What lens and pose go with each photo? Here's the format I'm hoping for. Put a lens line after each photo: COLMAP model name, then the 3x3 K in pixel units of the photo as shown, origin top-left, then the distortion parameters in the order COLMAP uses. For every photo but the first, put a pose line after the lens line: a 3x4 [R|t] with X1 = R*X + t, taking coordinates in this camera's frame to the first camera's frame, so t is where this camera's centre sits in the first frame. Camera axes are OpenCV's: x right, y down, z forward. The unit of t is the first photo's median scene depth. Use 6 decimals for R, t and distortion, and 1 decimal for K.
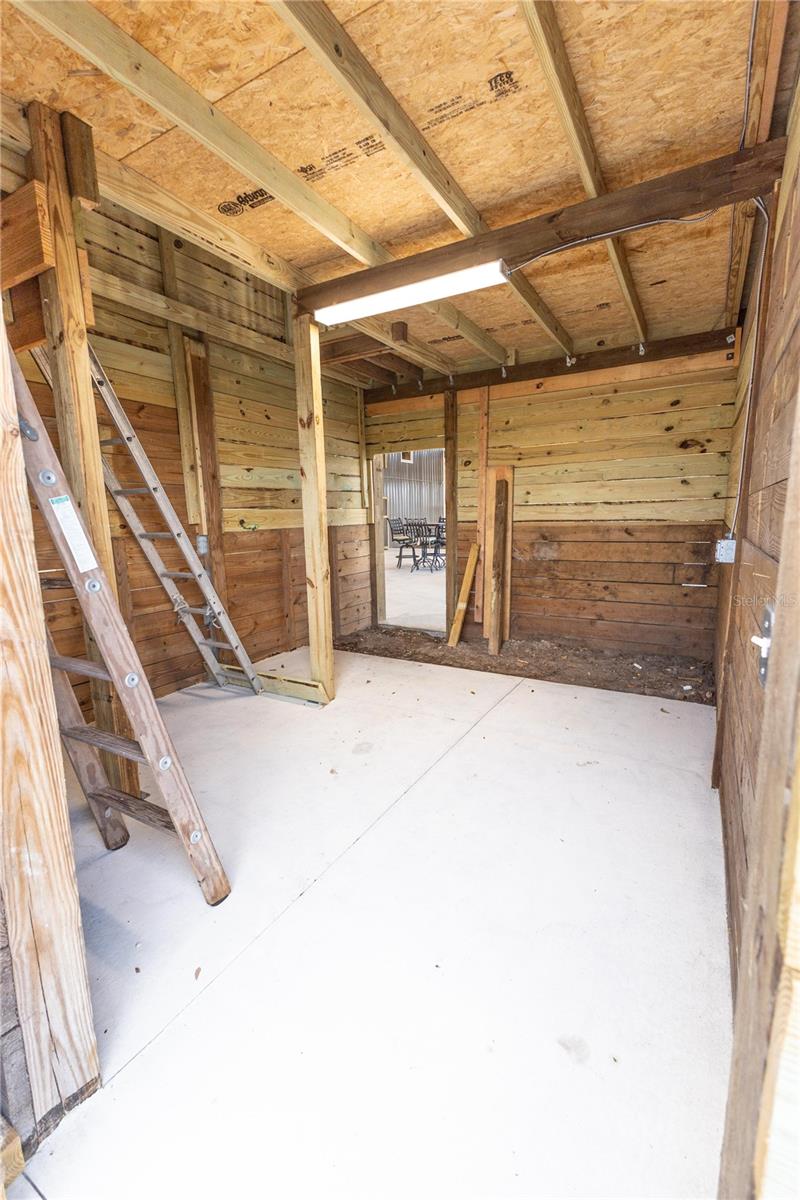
lens RADIAL K [[515.8, 0, 398.5], [0, 515.8, 555.4], [0, 0, 1]] dist [0.011340, -0.000223]
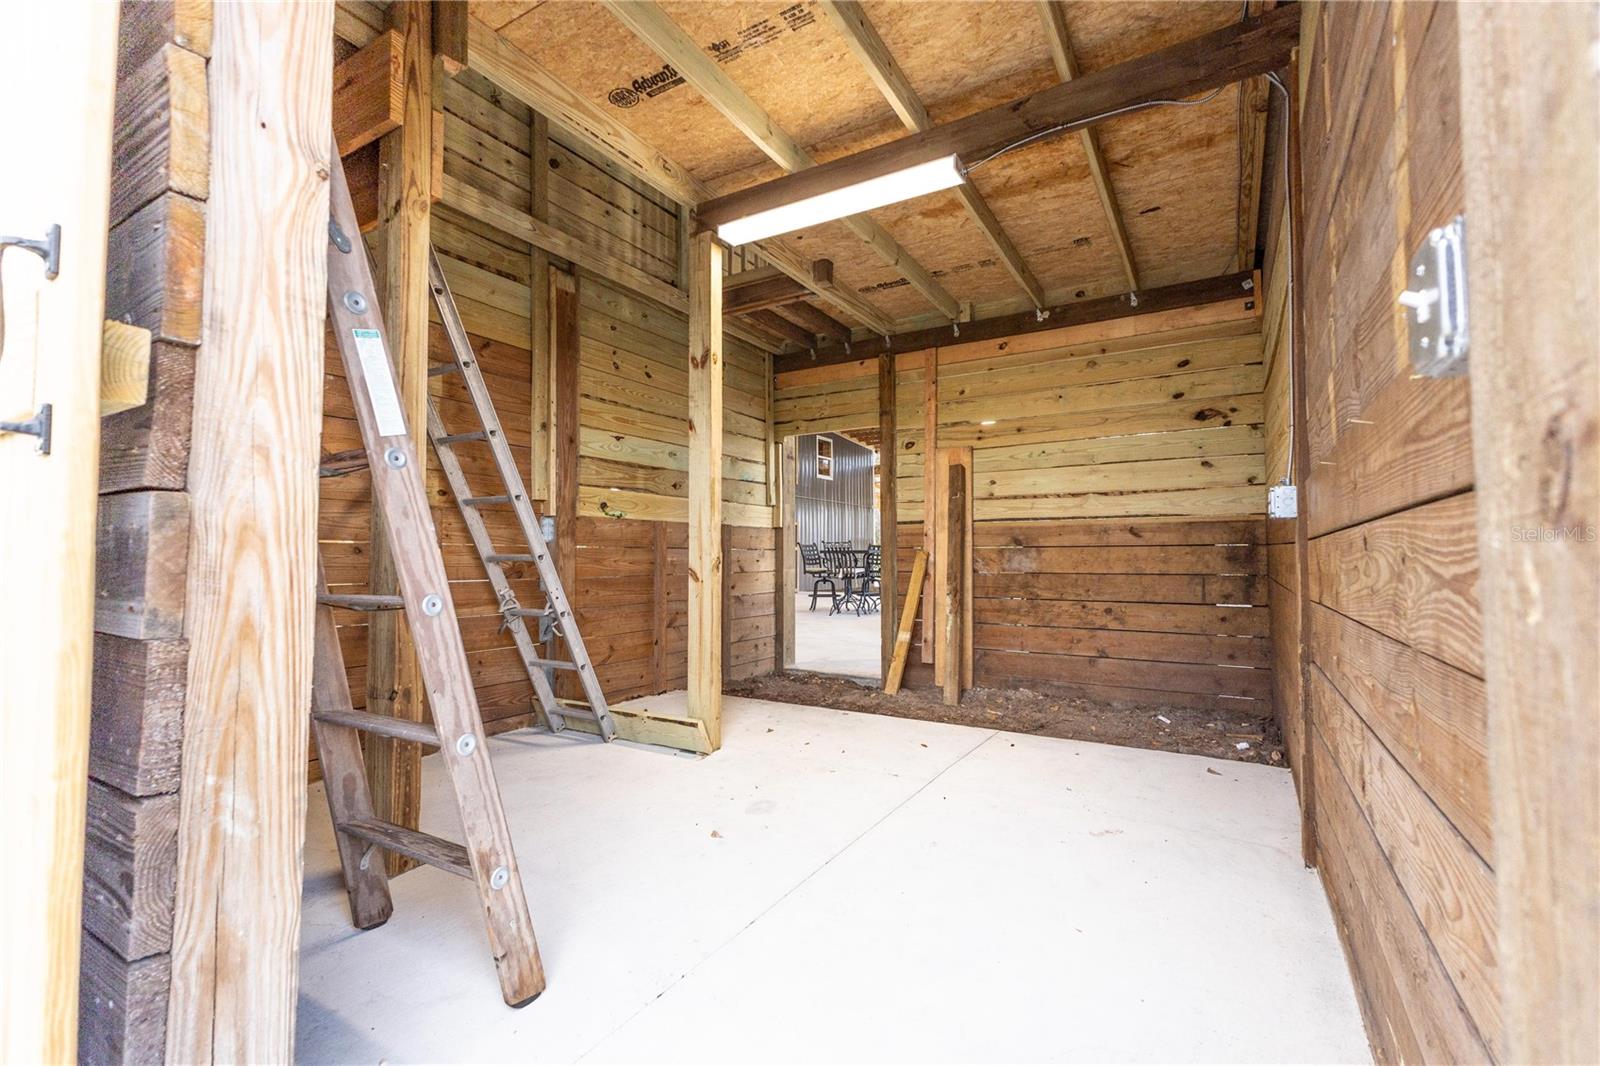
lens RADIAL K [[687.7, 0, 800.0], [0, 687.7, 533.0], [0, 0, 1]] dist [0.011340, -0.000223]
pose [[0.999756, 0.020180, -0.009040, -0.017002], [-0.021605, 0.978517, -0.205029, 0.187266], [0.004708, 0.205174, 0.978714, 0.059472]]
